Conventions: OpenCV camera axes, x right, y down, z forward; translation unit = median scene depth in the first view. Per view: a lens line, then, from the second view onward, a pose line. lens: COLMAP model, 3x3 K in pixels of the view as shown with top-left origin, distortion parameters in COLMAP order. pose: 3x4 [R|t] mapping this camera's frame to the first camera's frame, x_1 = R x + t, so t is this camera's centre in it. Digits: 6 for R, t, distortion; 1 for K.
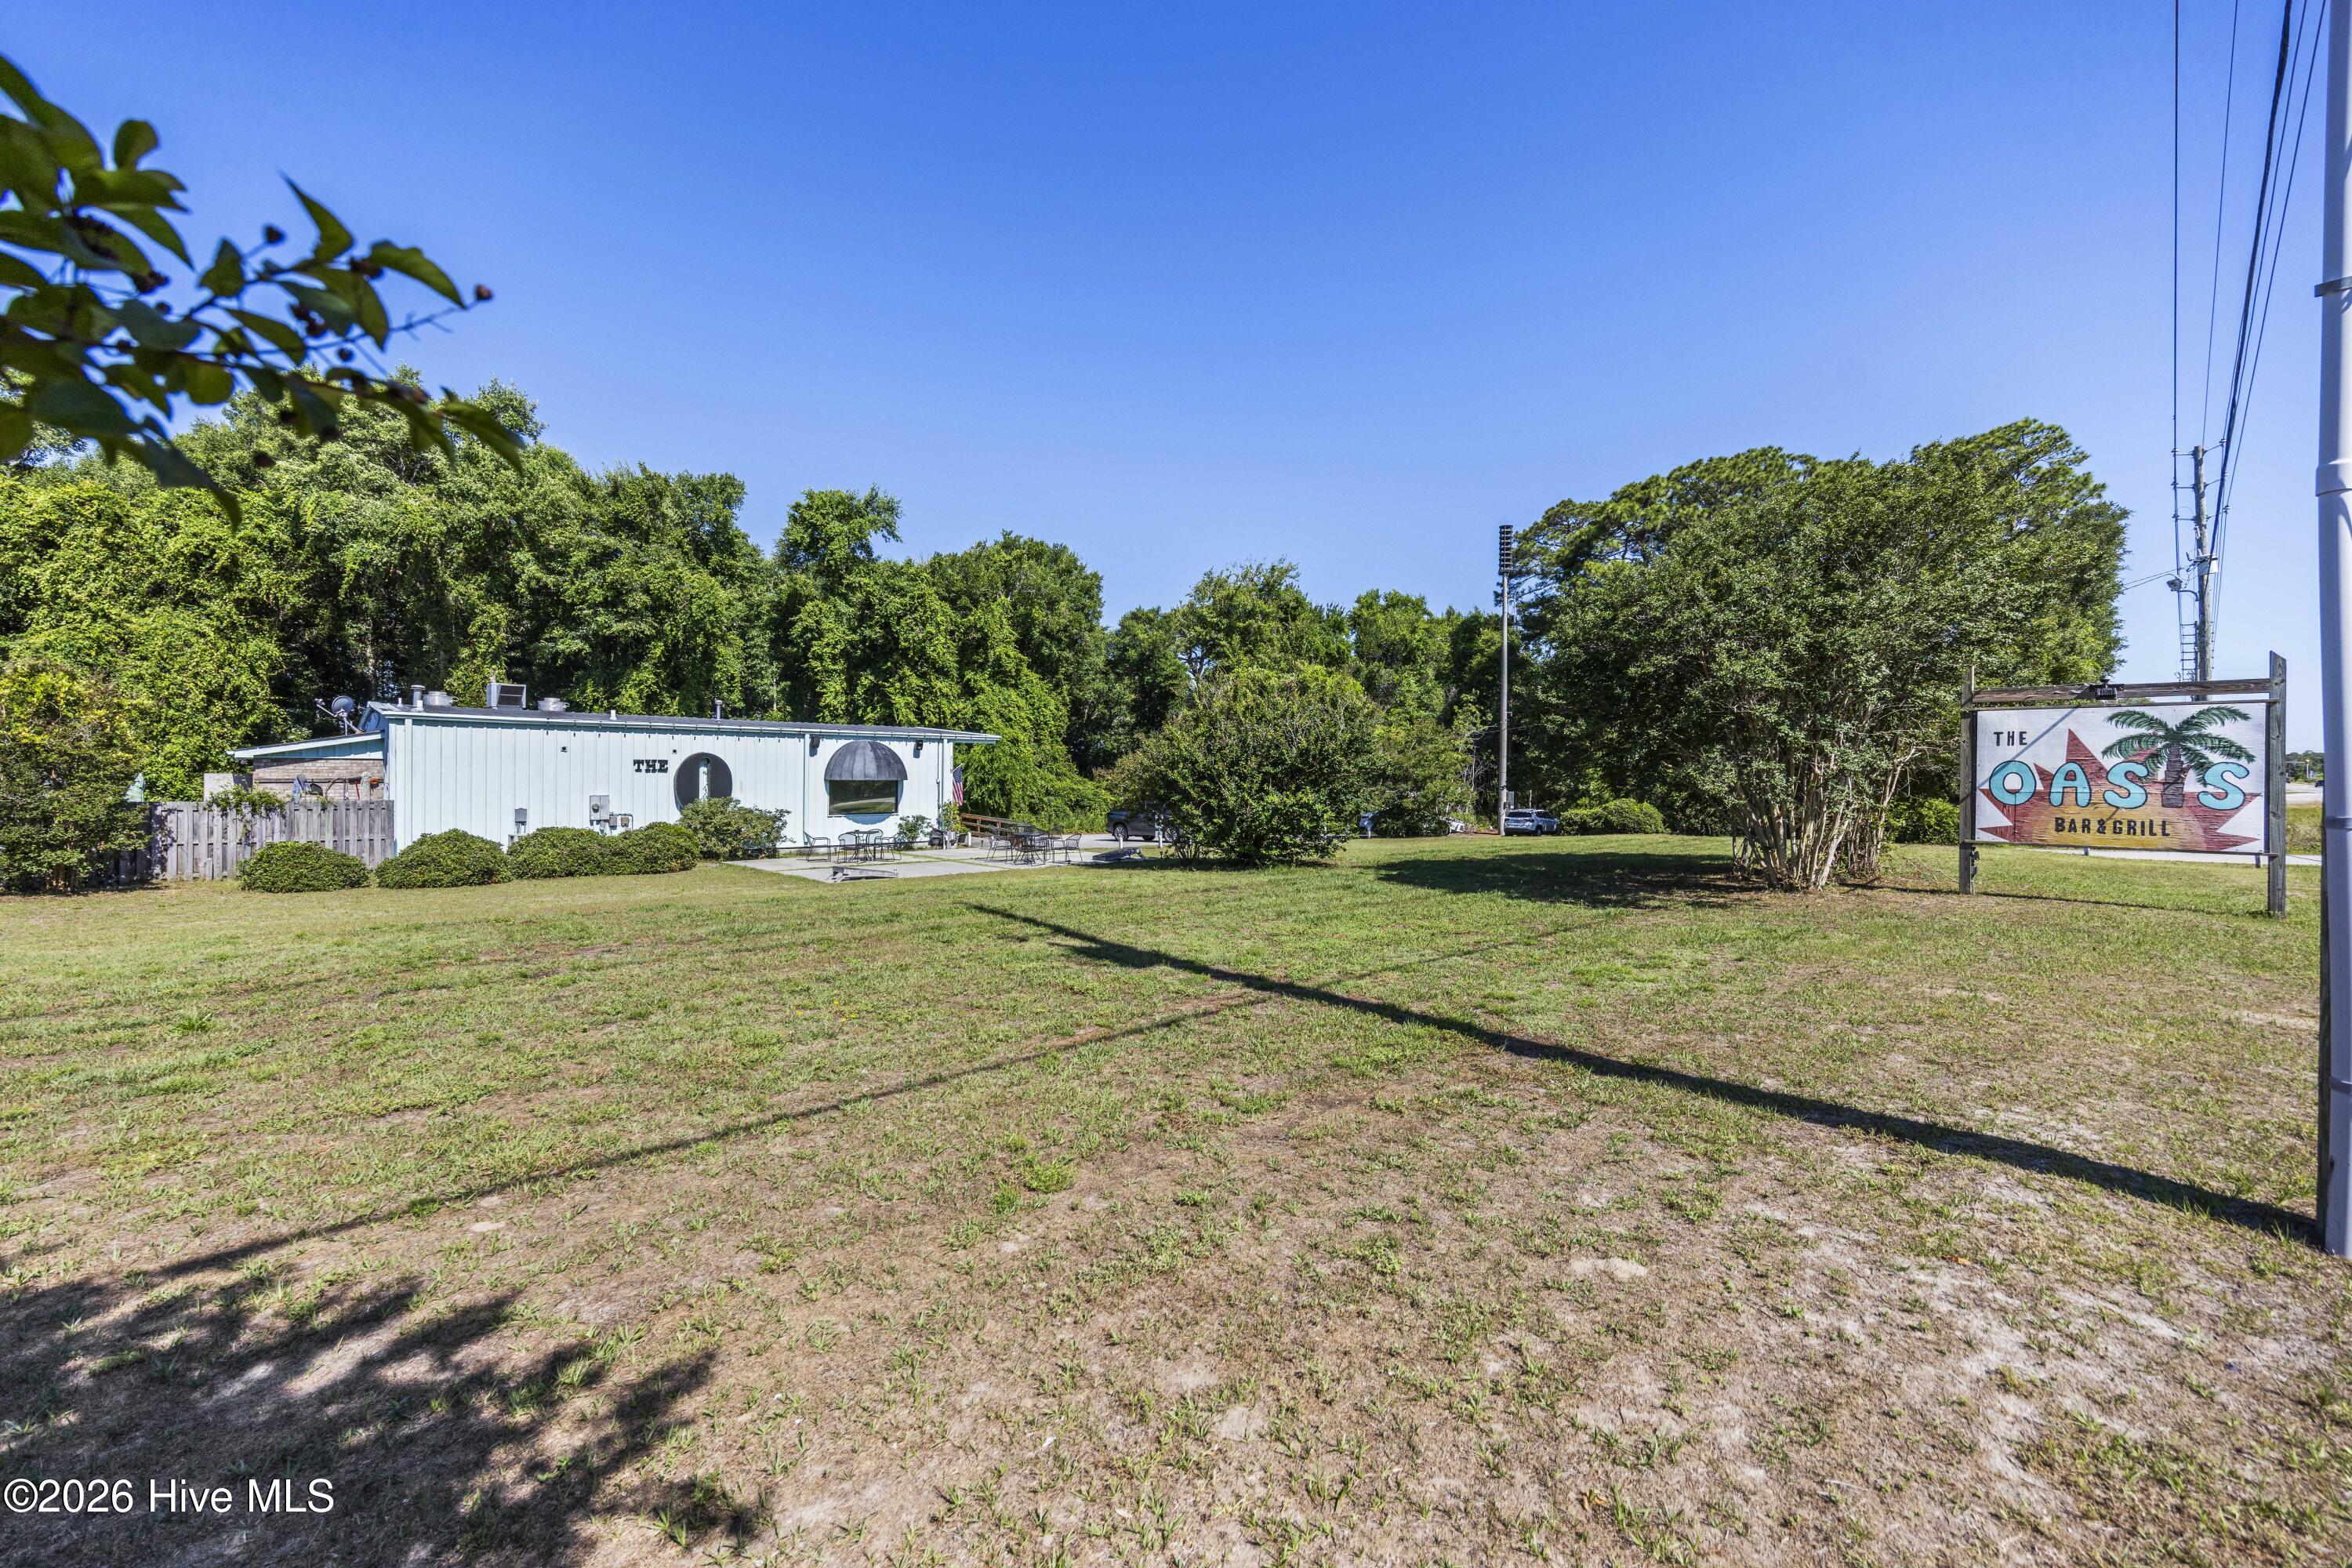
lens RADIAL K [[940.5, 0, 1168.0], [0, 940.5, 822.2], [0, 0, 1]] dist [0.022007, -0.008616]
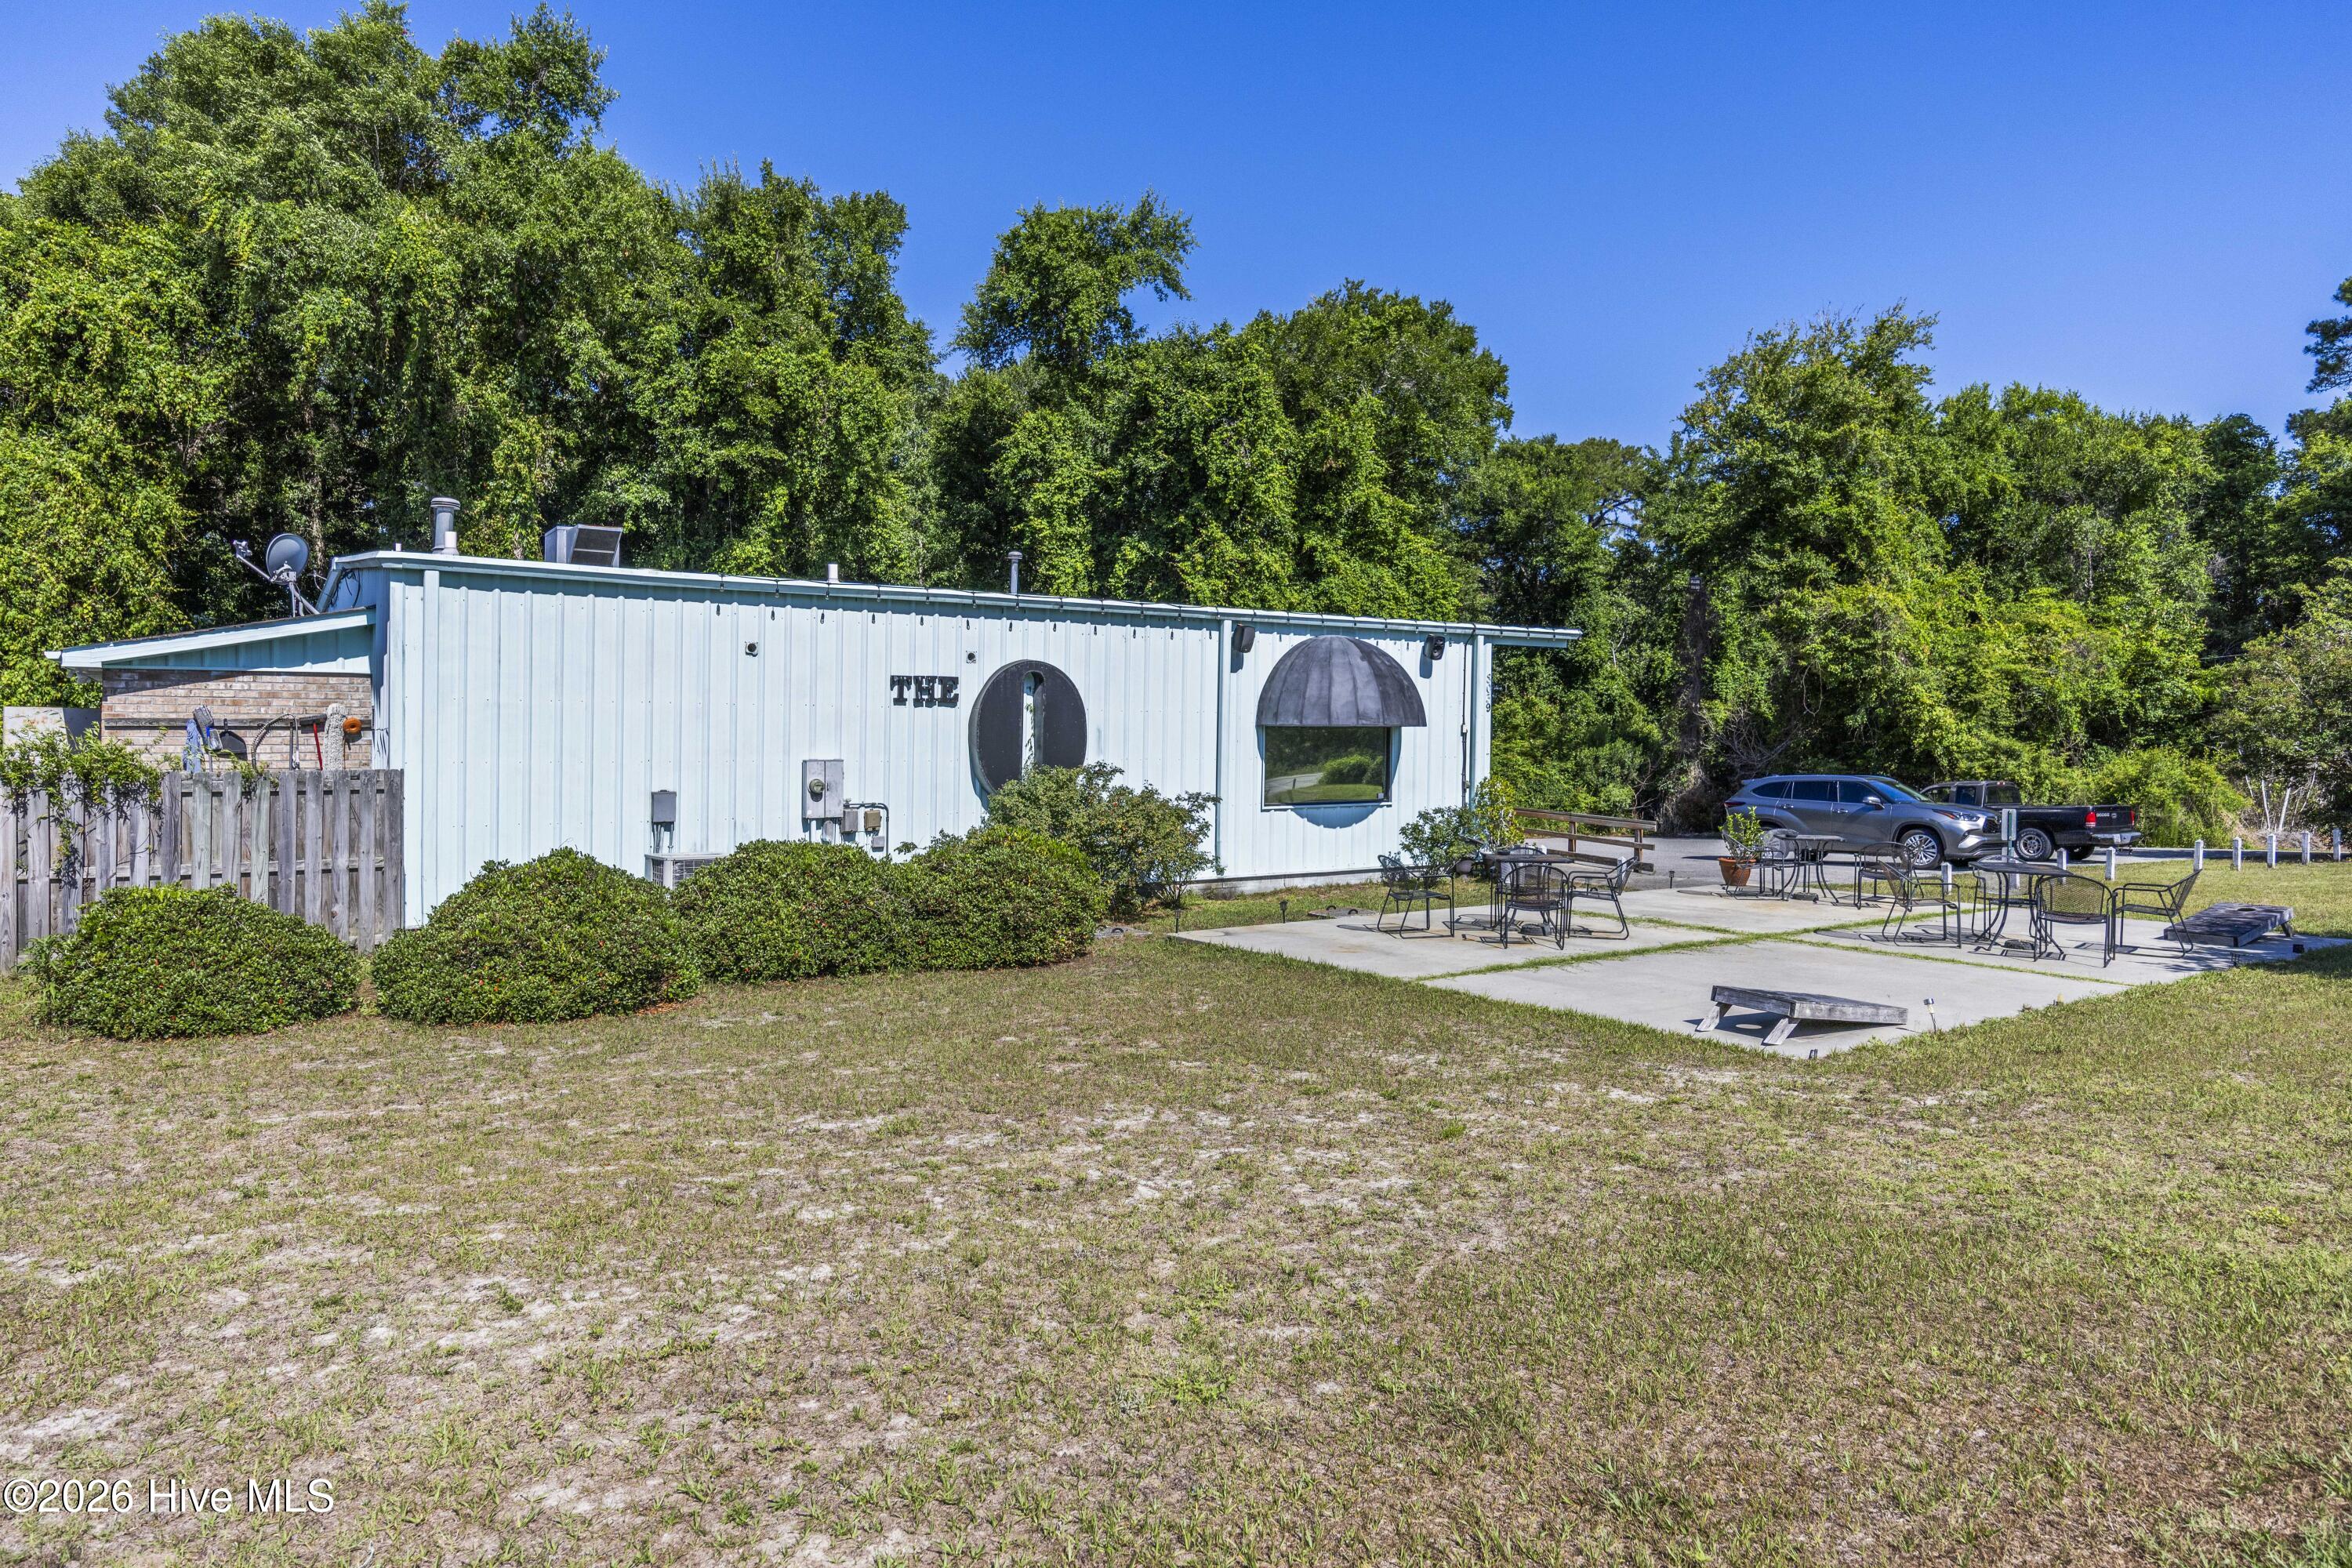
lens RADIAL K [[1448.0, 0, 1176.0], [0, 1448.0, 784.0], [0, 0, 1]] dist [-0.003026, -0.001903]
pose [[0.988153, 0.003075, -0.153442, -0.233062], [-0.005801, 0.999833, -0.017325, -0.004985], [0.153363, 0.018010, 0.988006, 0.262136]]
